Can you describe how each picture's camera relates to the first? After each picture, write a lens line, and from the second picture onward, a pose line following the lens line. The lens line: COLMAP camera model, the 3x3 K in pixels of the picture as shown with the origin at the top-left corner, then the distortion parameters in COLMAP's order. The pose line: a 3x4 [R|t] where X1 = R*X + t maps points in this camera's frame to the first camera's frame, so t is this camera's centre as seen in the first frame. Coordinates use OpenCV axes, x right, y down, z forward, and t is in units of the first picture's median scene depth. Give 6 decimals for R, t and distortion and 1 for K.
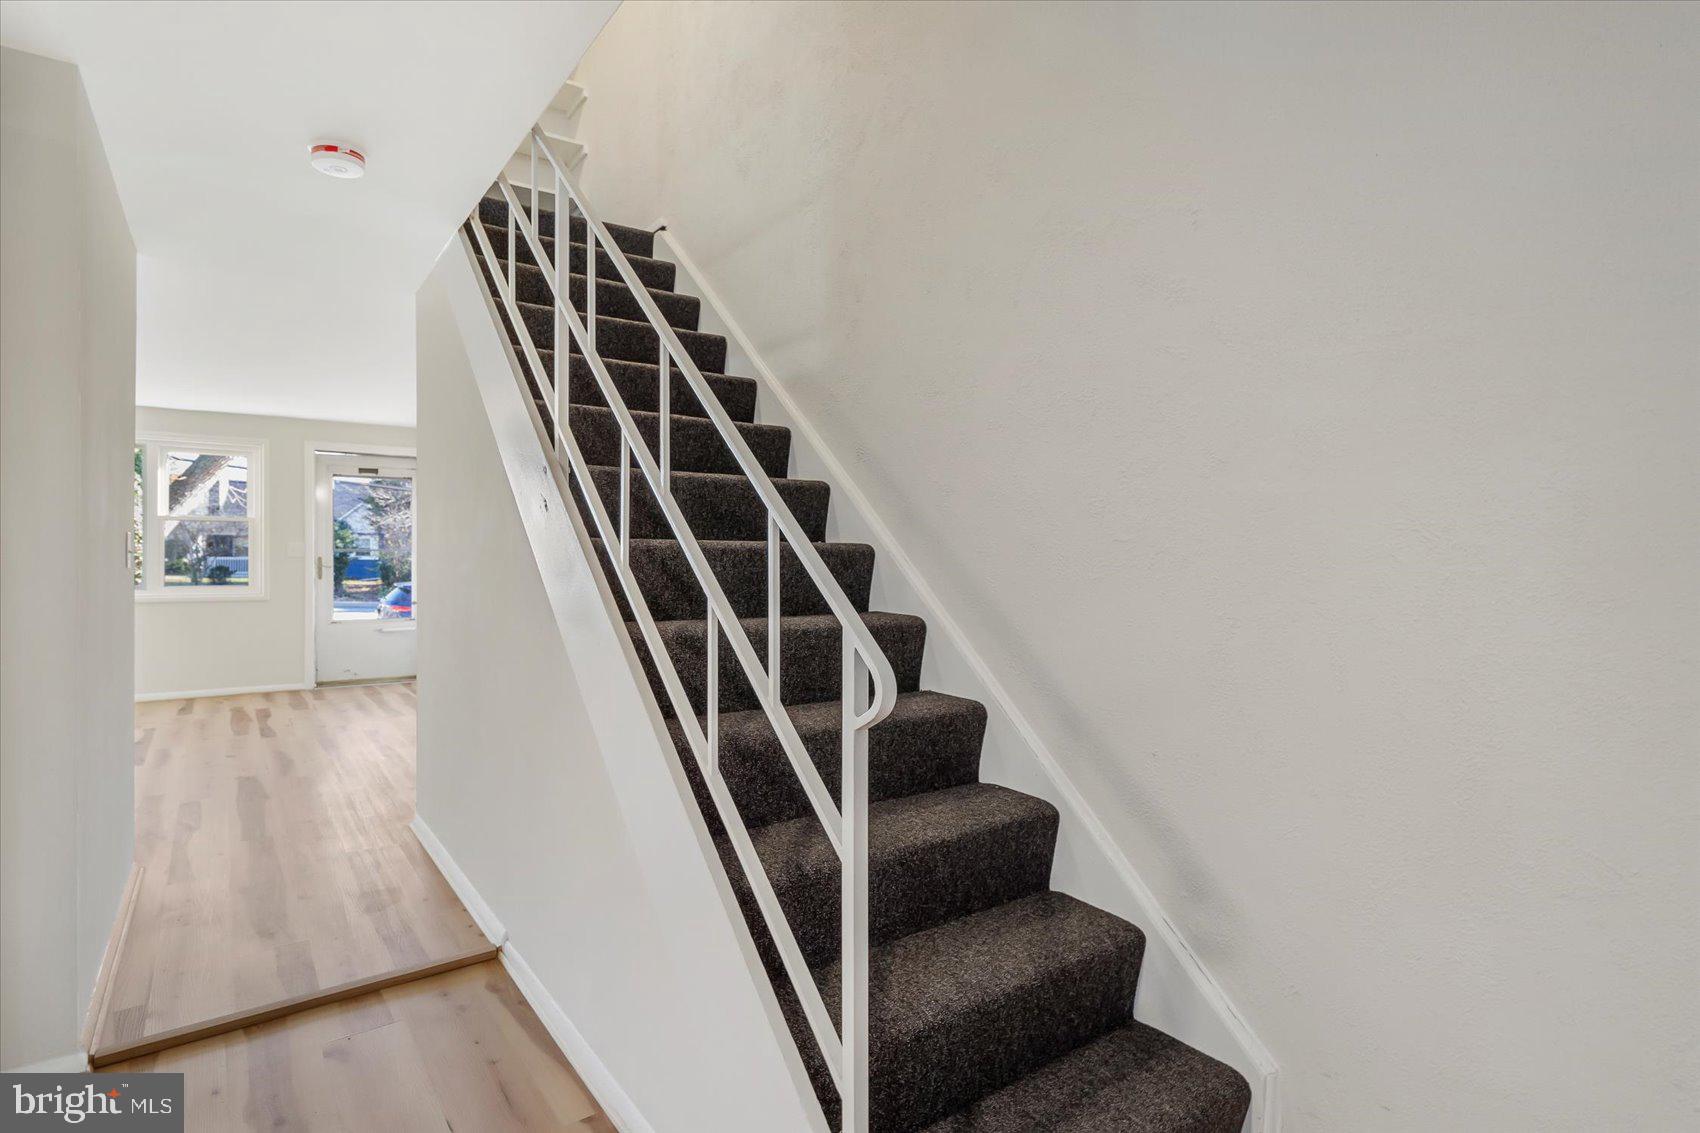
lens RADIAL K [[825.9, 0, 849.5], [0, 825.9, 548.0], [0, 0, 1]] dist [0.000633, 0.000319]
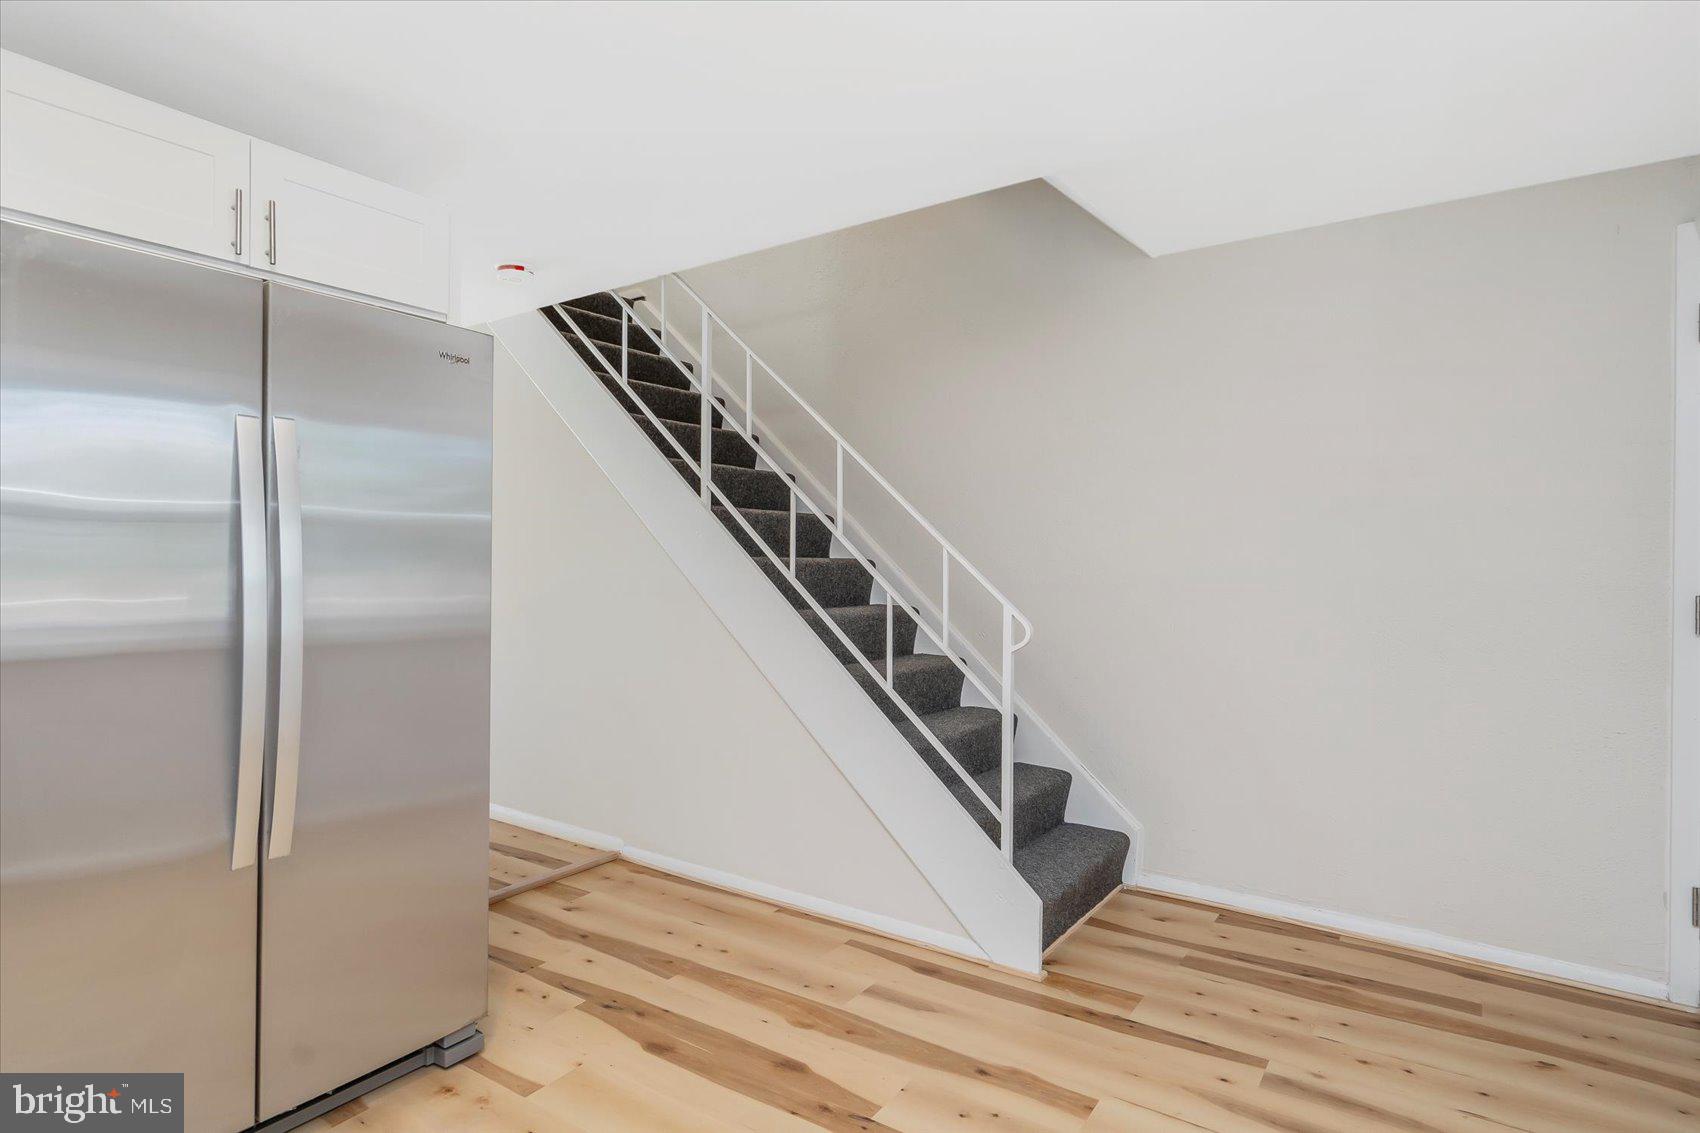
lens RADIAL K [[825.9, 0, 849.5], [0, 825.9, 548.0], [0, 0, 1]] dist [0.000633, 0.000319]
pose [[0.954463, 0.003771, 0.298305, -0.507948], [-0.004756, 0.999985, 0.002578, -0.031047], [-0.298291, -0.003879, 0.954467, -0.462218]]
